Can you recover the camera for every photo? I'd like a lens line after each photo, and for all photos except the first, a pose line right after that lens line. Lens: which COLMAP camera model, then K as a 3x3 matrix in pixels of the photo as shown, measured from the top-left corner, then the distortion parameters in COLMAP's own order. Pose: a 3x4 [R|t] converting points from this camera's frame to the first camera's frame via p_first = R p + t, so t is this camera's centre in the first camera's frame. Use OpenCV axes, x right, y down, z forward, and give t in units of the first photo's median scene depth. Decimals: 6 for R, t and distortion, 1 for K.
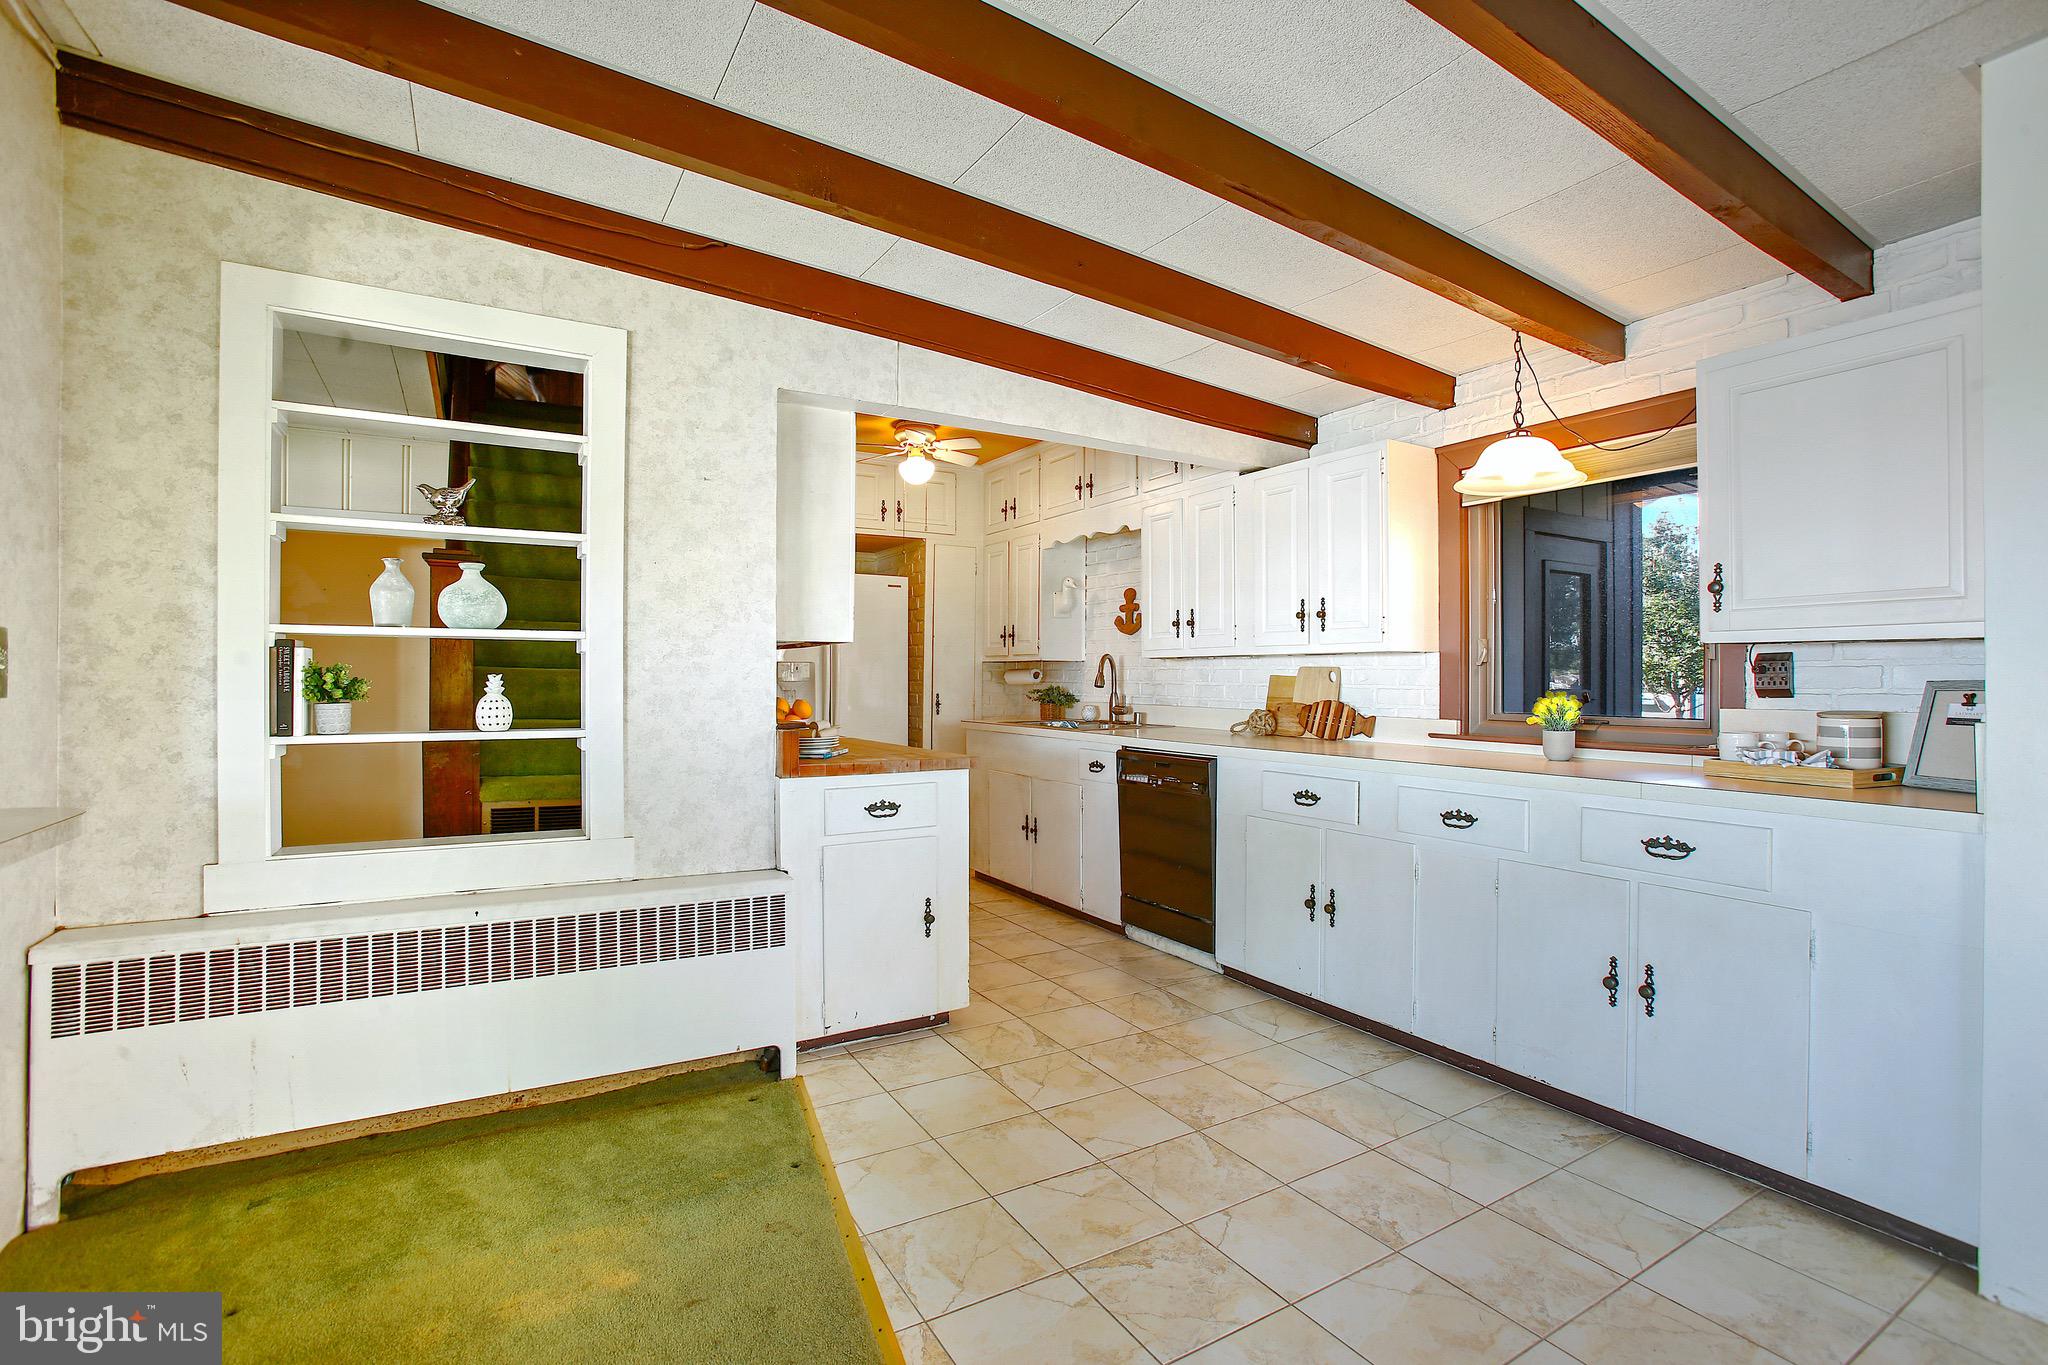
lens RADIAL K [[917.6, 0, 1031.3], [0, 917.6, 674.9], [0, 0, 1]] dist [-0.045399, 0.008636]
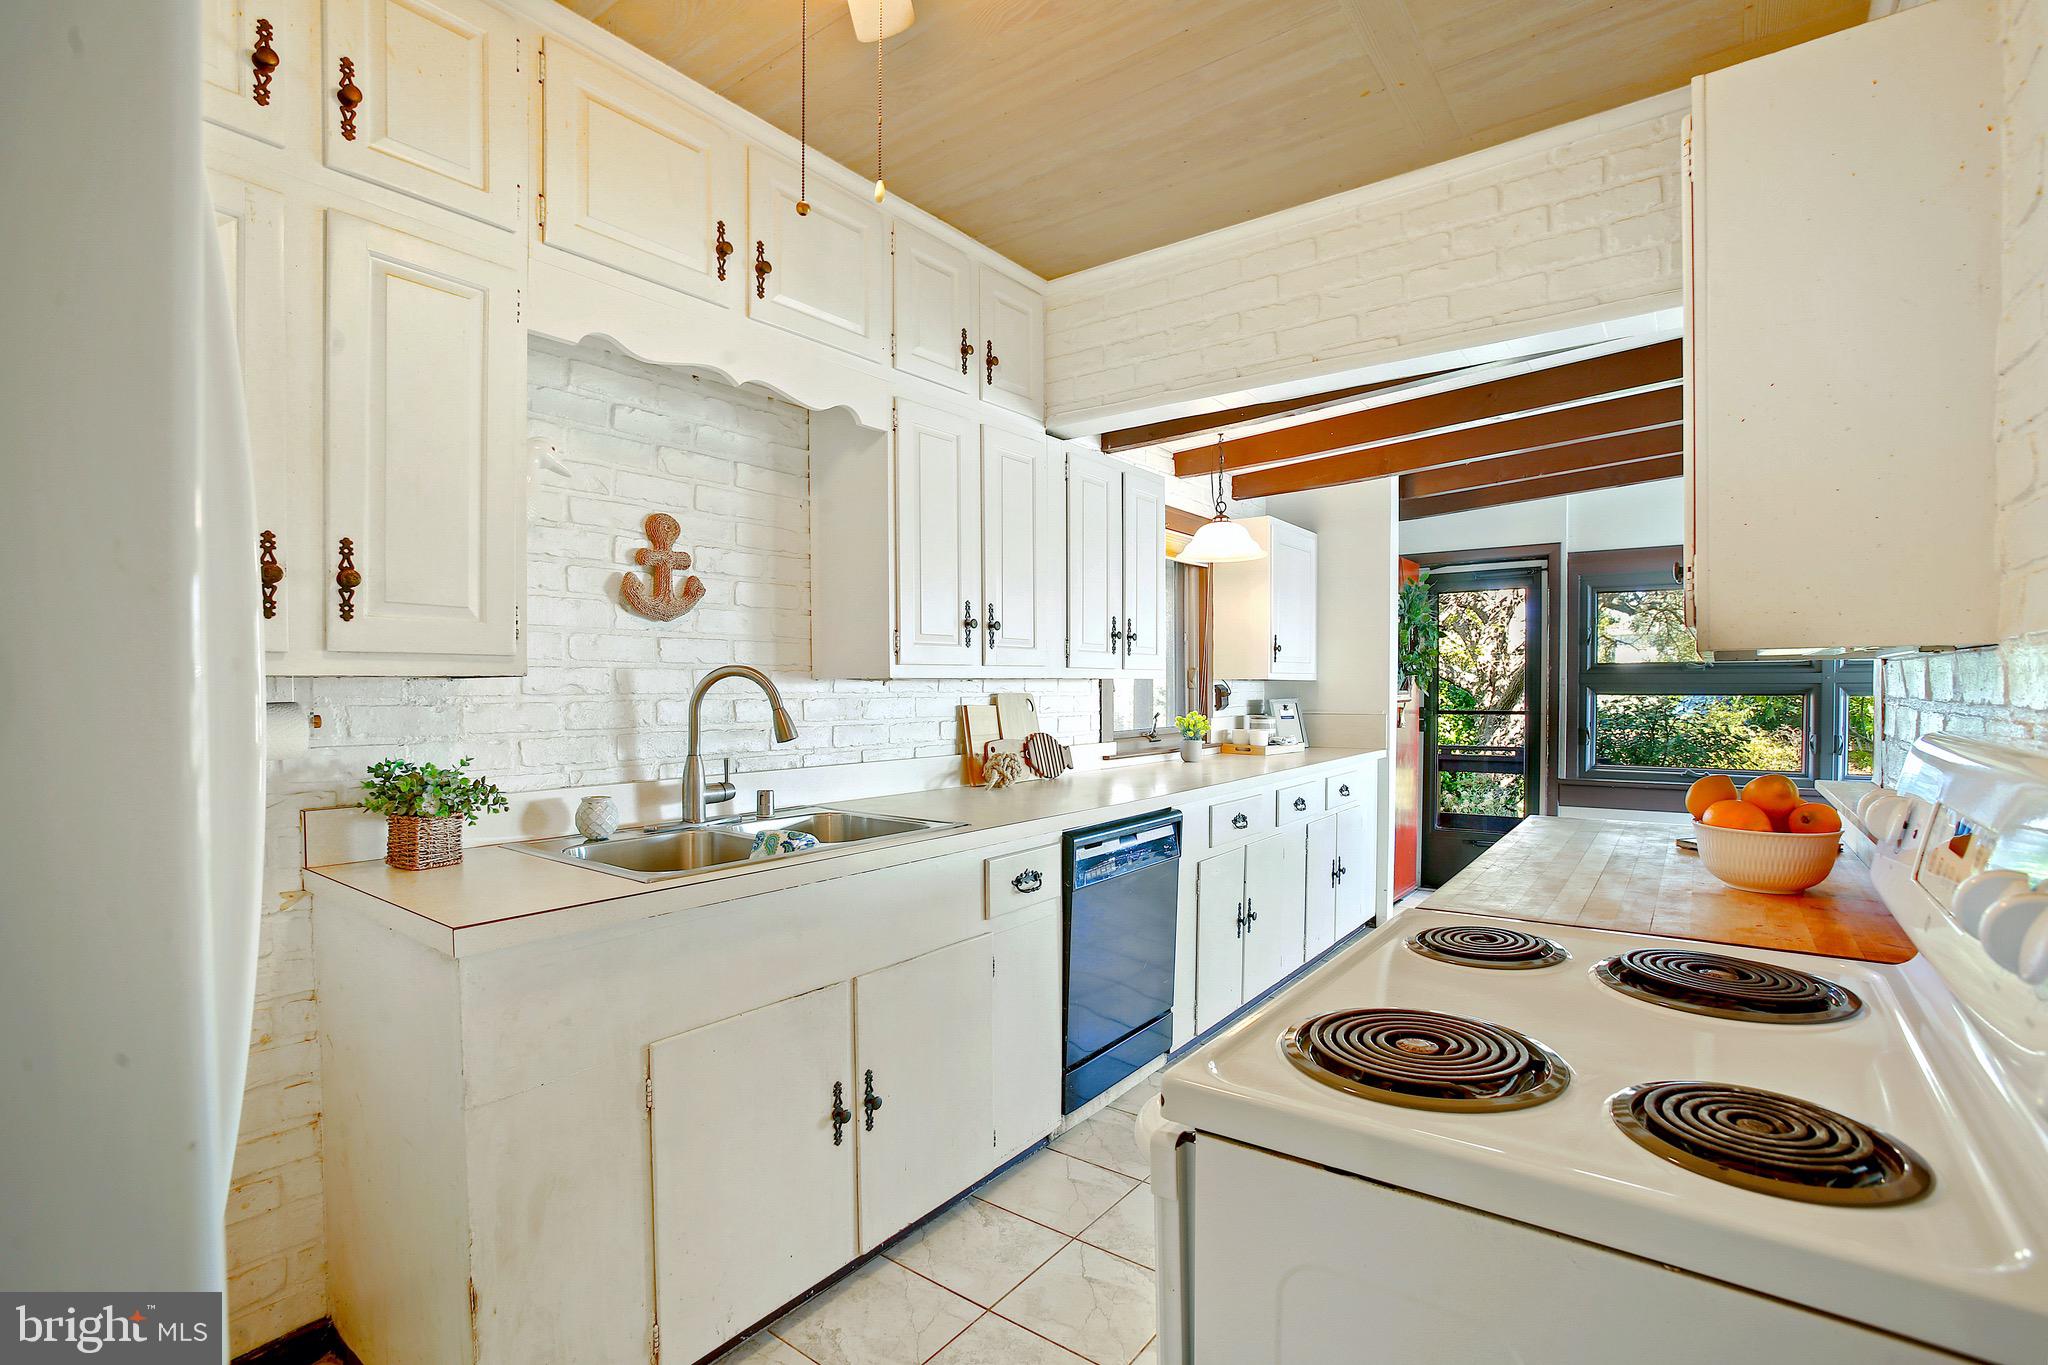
lens RADIAL K [[917.6, 0, 1024.6], [0, 917.6, 692.6], [0, 0, 1]] dist [-0.045399, 0.008636]
pose [[-0.362561, -0.003392, 0.931954, -0.471035], [0.001739, 0.999989, 0.004316, -0.014925], [-0.931959, 0.003185, -0.362551, 1.292367]]
